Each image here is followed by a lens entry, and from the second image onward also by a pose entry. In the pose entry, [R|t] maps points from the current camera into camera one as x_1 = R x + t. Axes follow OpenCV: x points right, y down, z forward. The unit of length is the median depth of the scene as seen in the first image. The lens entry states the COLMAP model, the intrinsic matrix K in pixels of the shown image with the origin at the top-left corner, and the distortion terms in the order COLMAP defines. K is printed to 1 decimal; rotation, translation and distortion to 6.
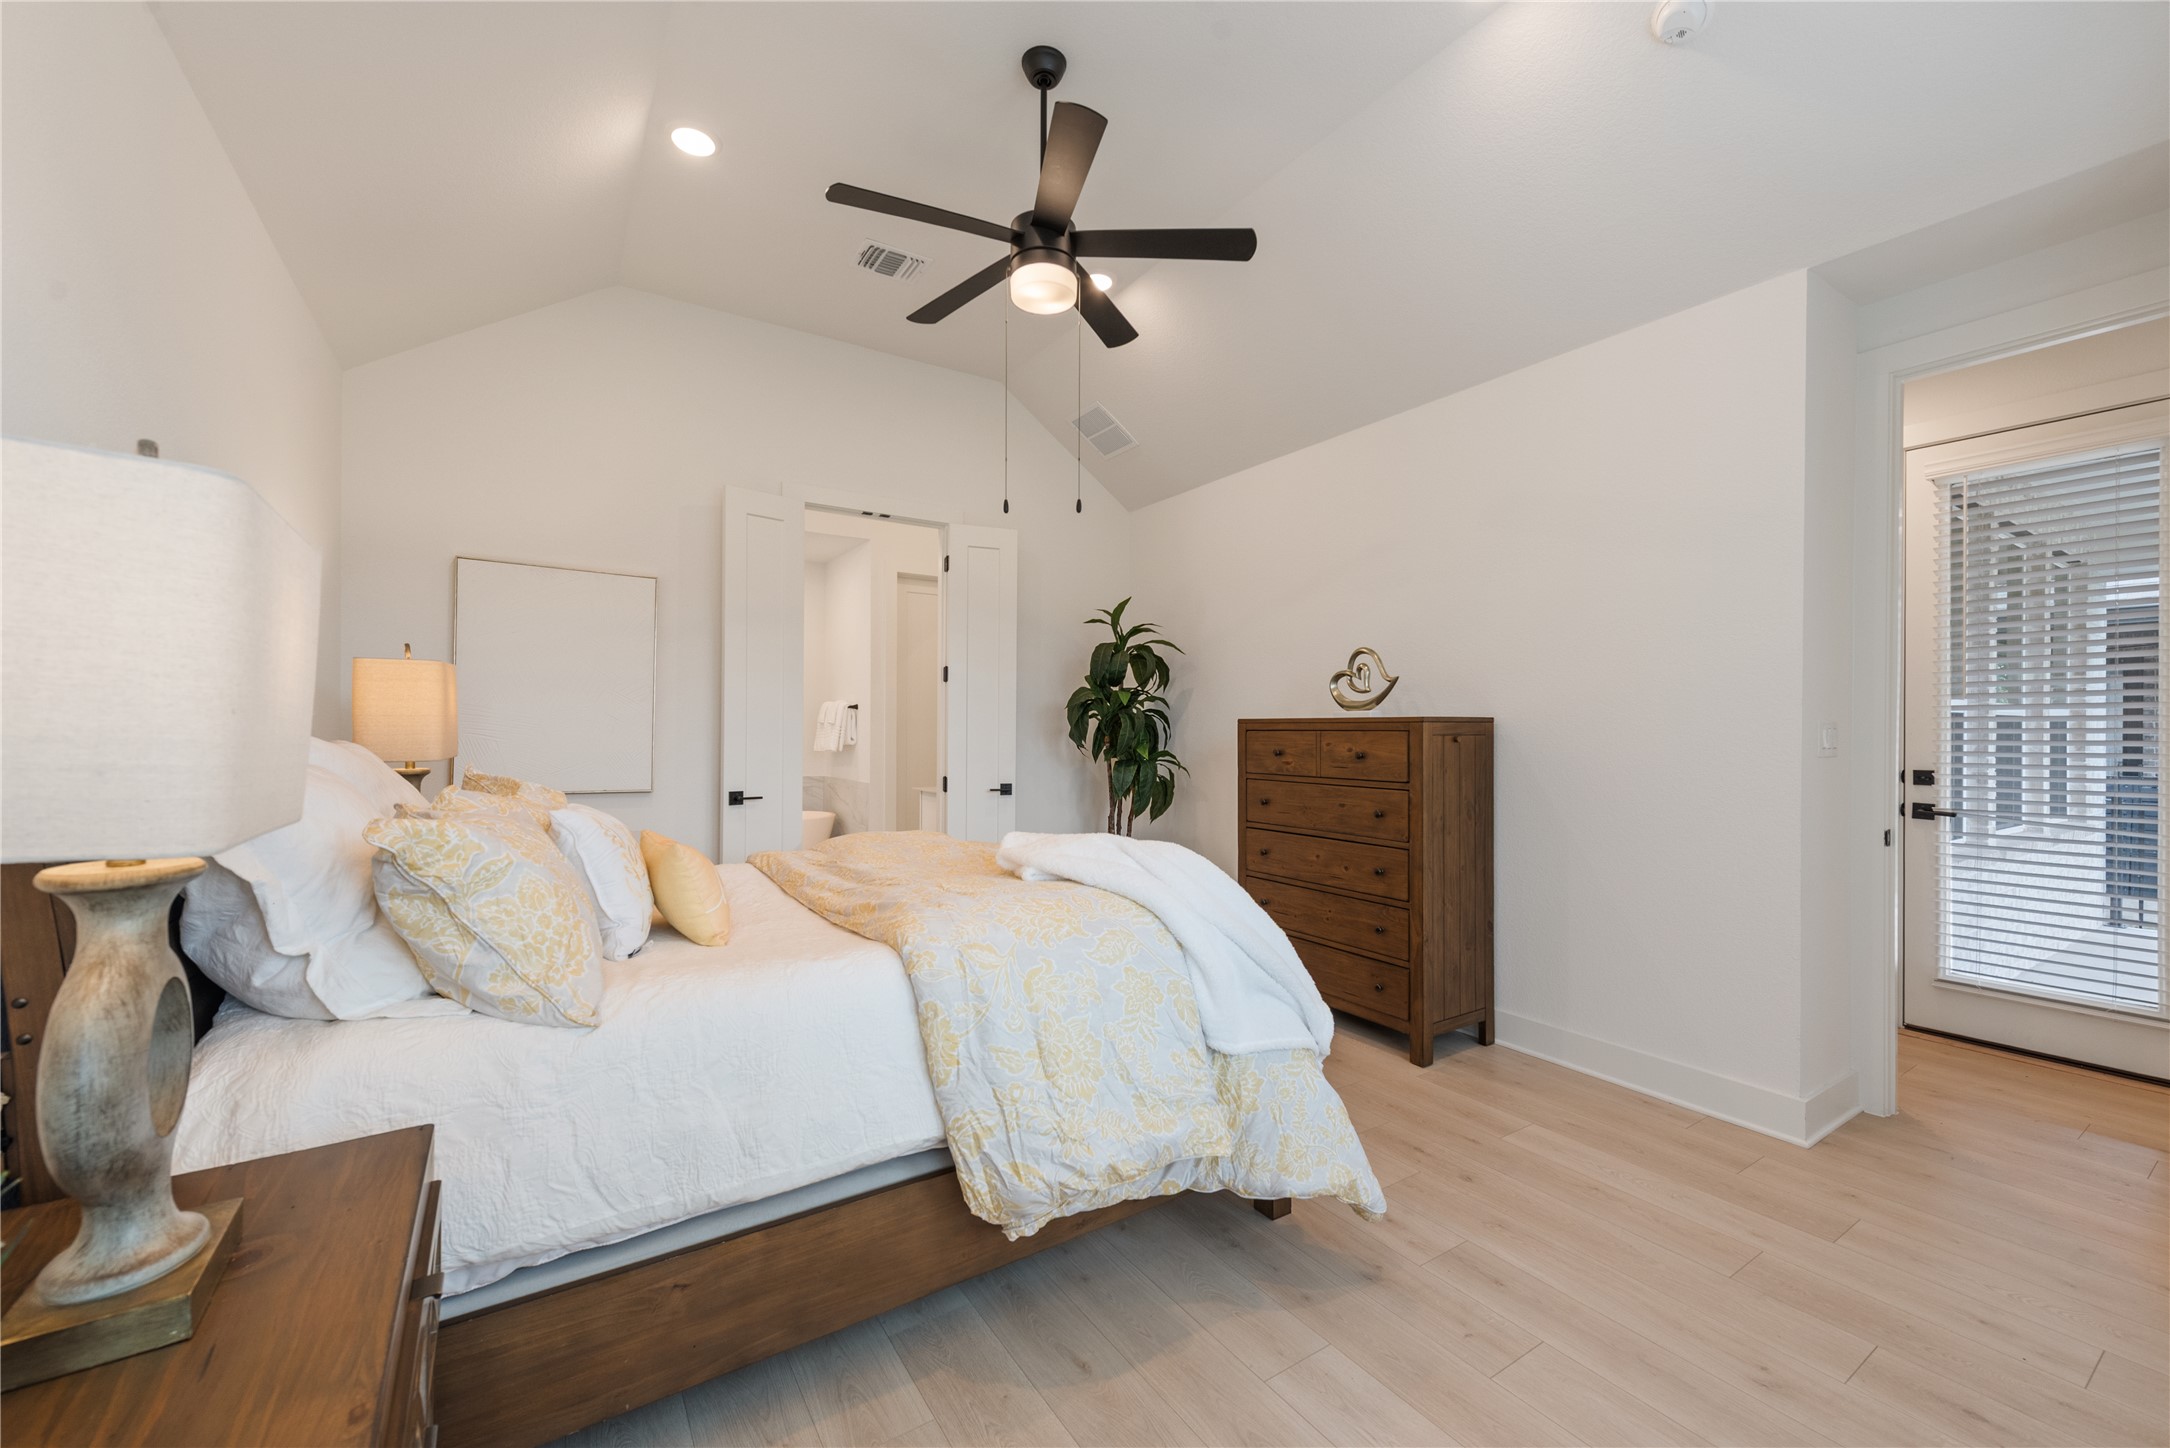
lens RADIAL K [[846.8, 0, 1084.1], [0, 846.8, 724.5], [0, 0, 1]] dist [-0.000222, -0.000036]
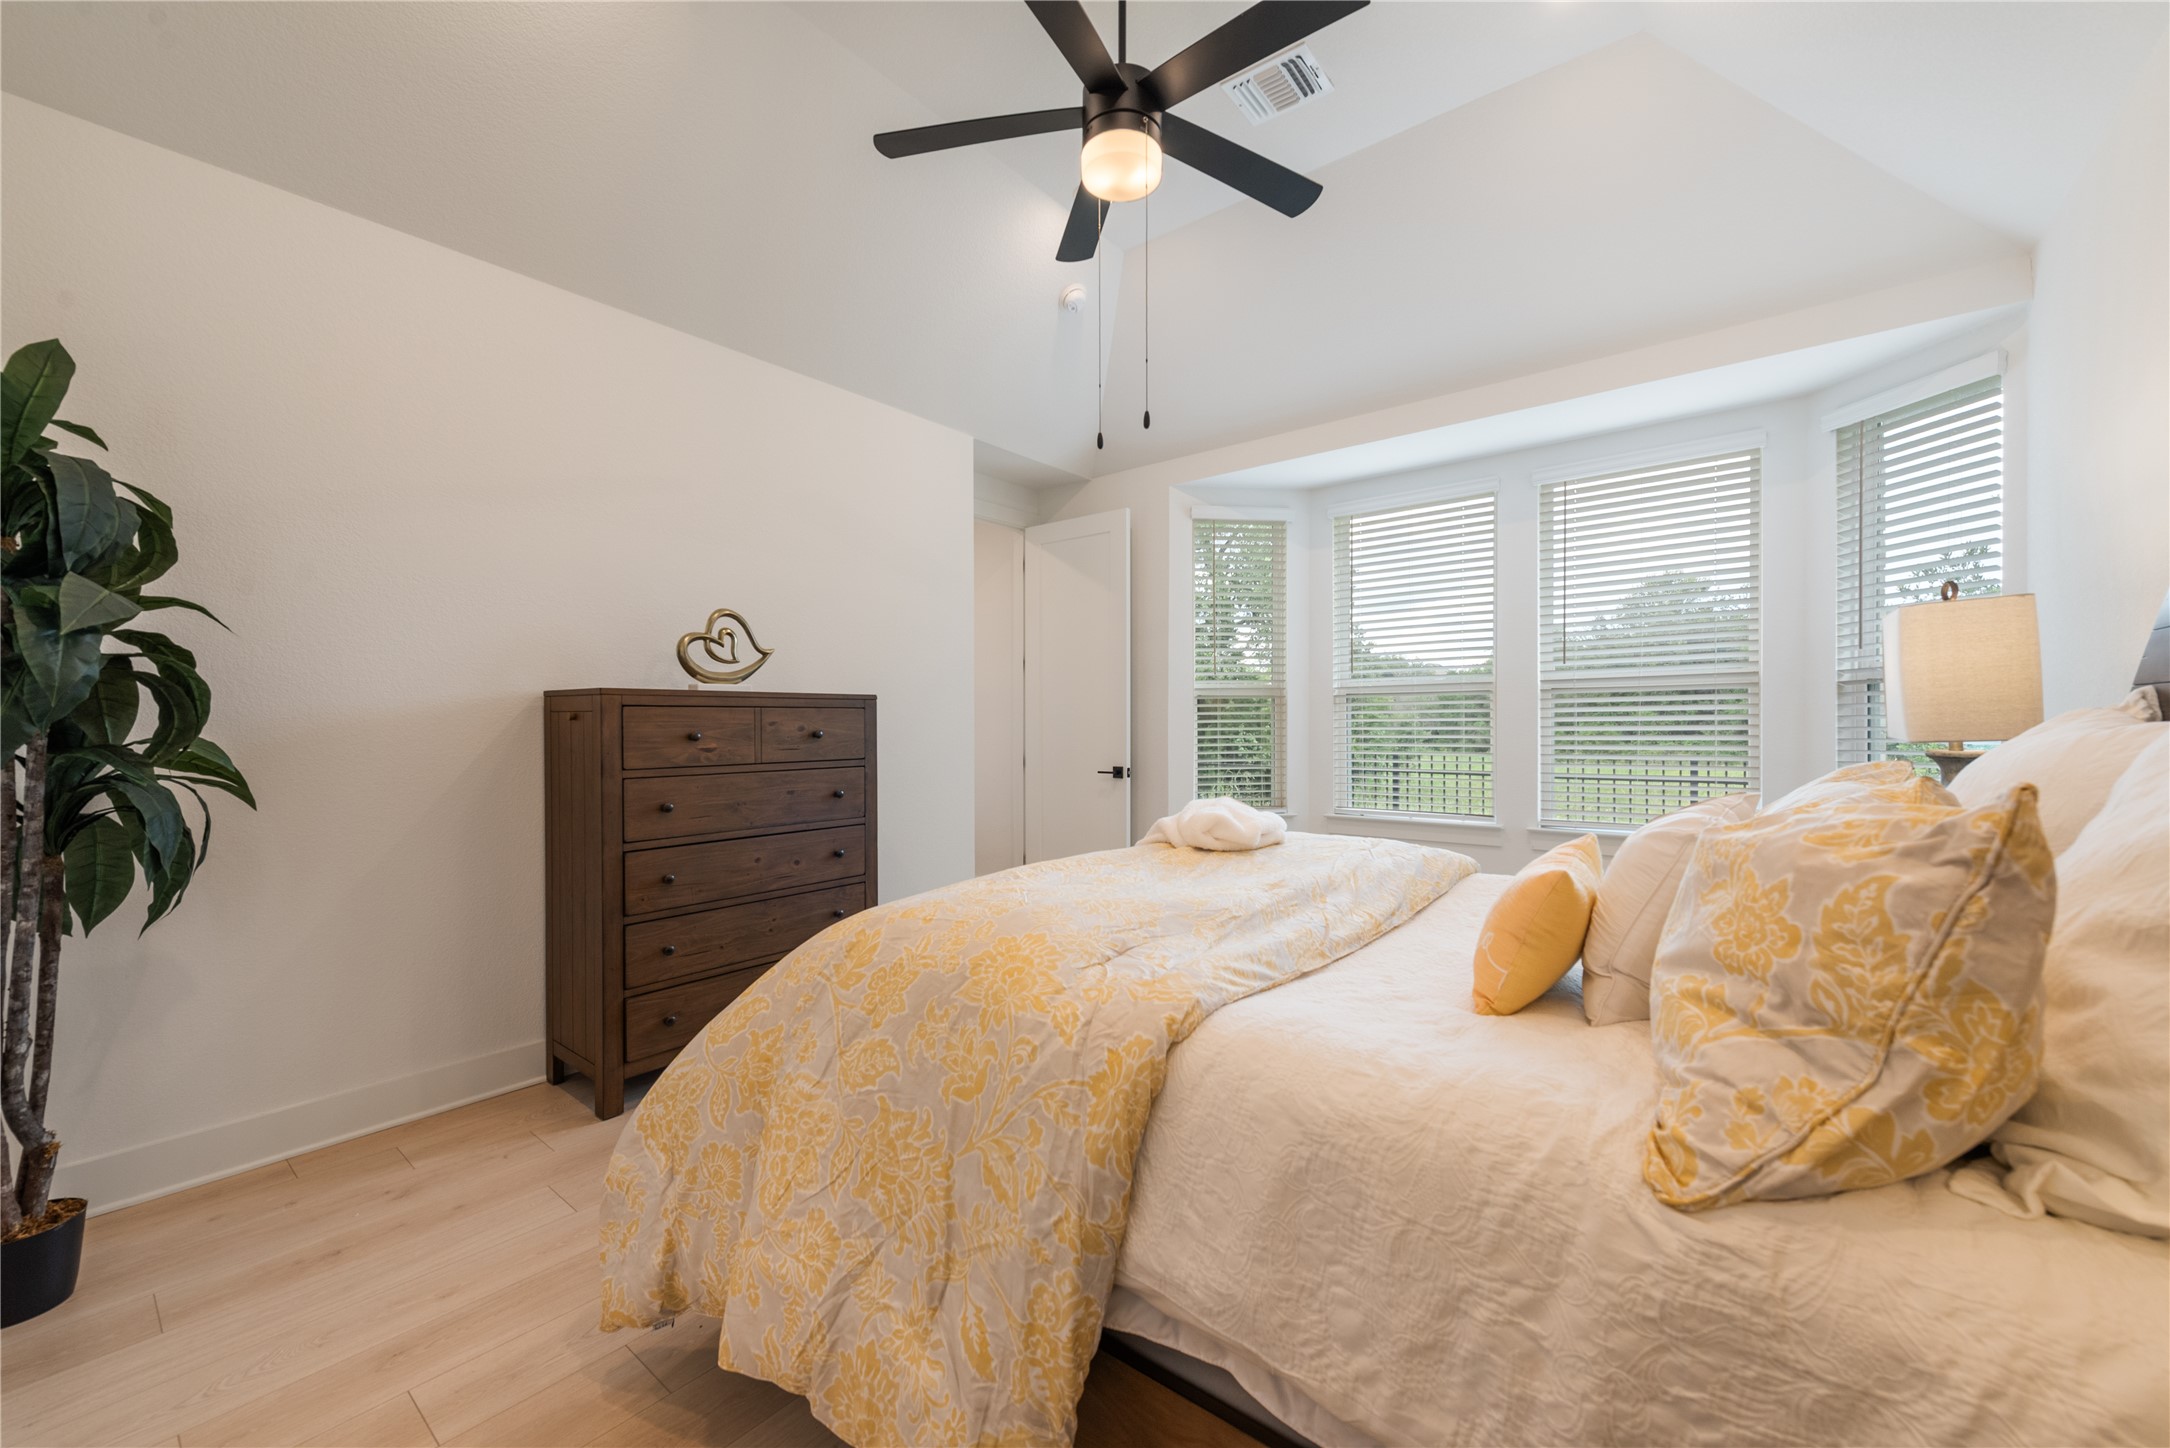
lens RADIAL K [[846.8, 0, 1087.6], [0, 846.8, 721.0], [0, 0, 1]] dist [-0.000222, -0.000036]
pose [[-0.310109, -0.004987, 0.950688, -0.603508], [-0.001610, 0.999988, 0.004720, 0.016386], [-0.950700, -0.000067, -0.310113, 0.948202]]
